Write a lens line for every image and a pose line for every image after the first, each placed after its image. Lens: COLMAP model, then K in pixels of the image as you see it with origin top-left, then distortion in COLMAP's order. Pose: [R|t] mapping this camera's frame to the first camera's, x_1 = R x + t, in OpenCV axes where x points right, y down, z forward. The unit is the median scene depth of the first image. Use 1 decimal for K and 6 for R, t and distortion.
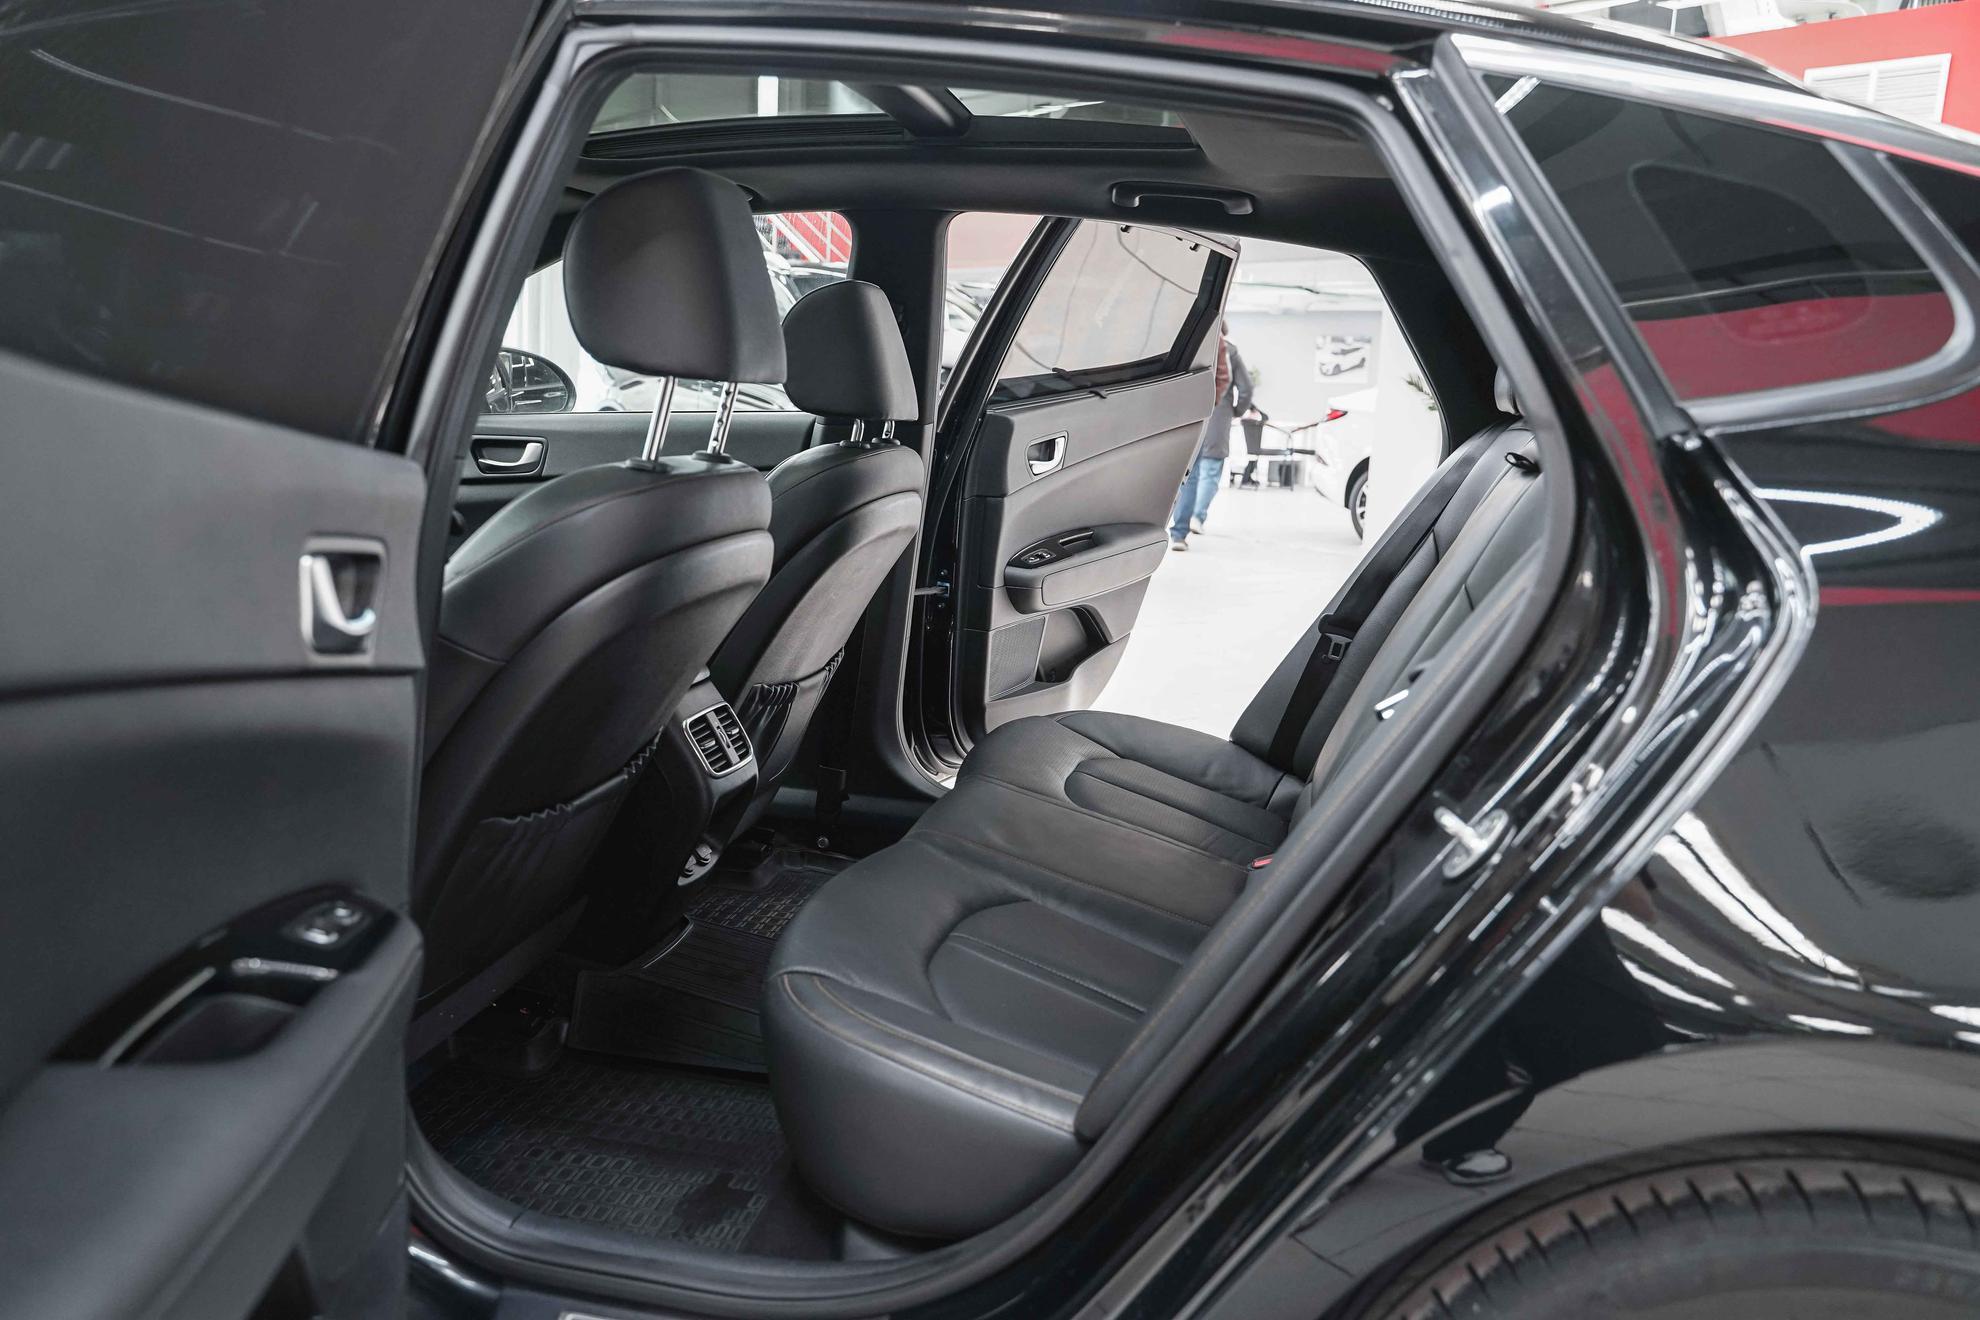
lens RADIAL K [[1599.4, 0, 990.0], [0, 1599.4, 660.0], [0, 0, 1]] dist [-0.004144, -0.007115]
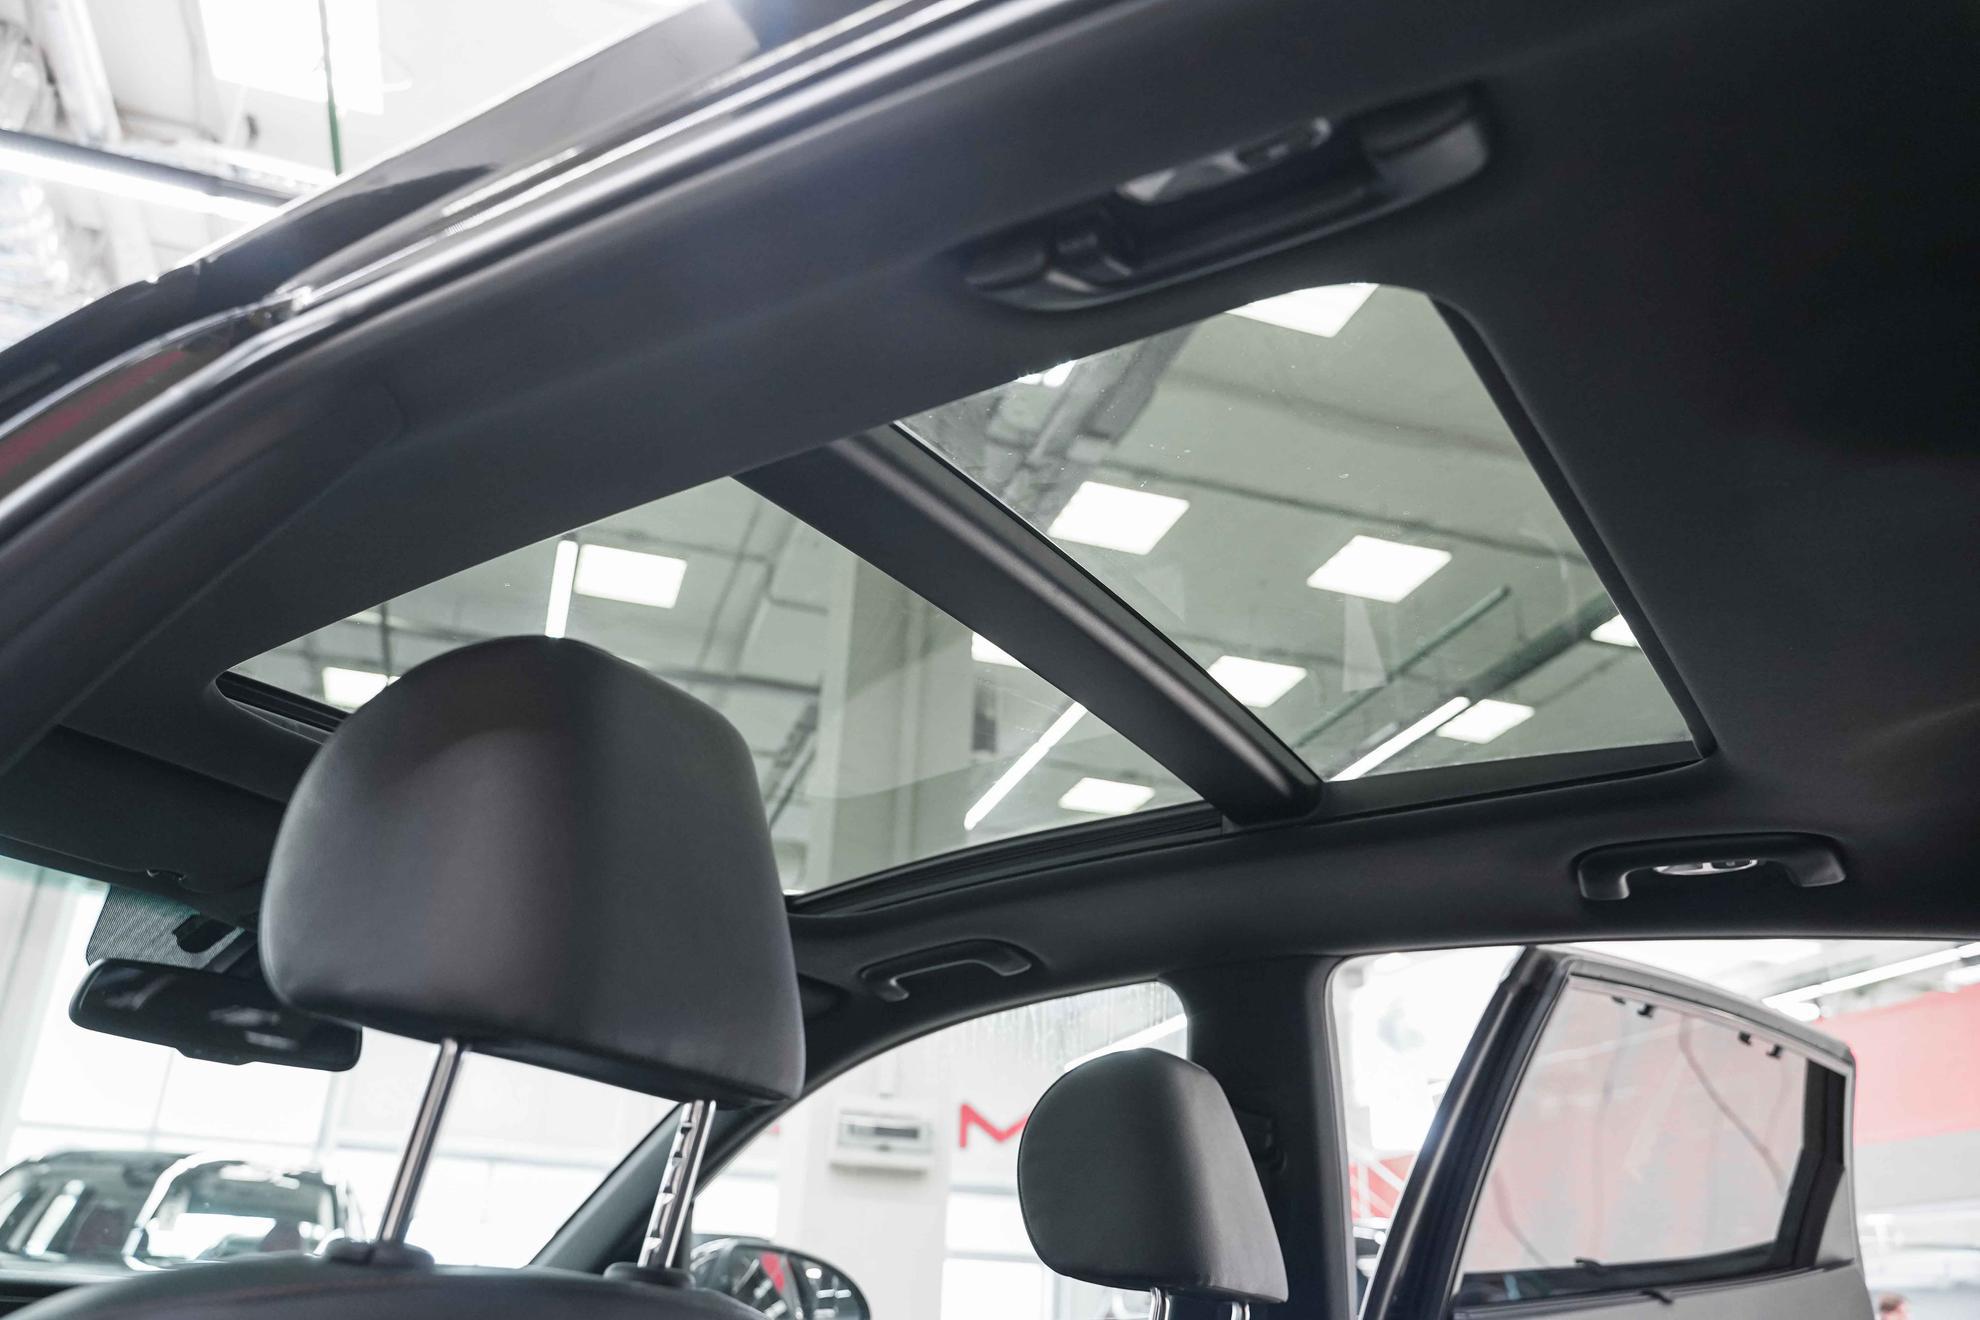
lens RADIAL K [[1599.4, 0, 990.0], [0, 1599.4, 660.0], [0, 0, 1]] dist [-0.004144, -0.007115]
pose [[0.944238, -0.145045, -0.295595, 0.045806], [-0.049377, 0.825216, -0.562654, -0.011914], [0.325540, 0.545875, 0.772039, 0.339842]]
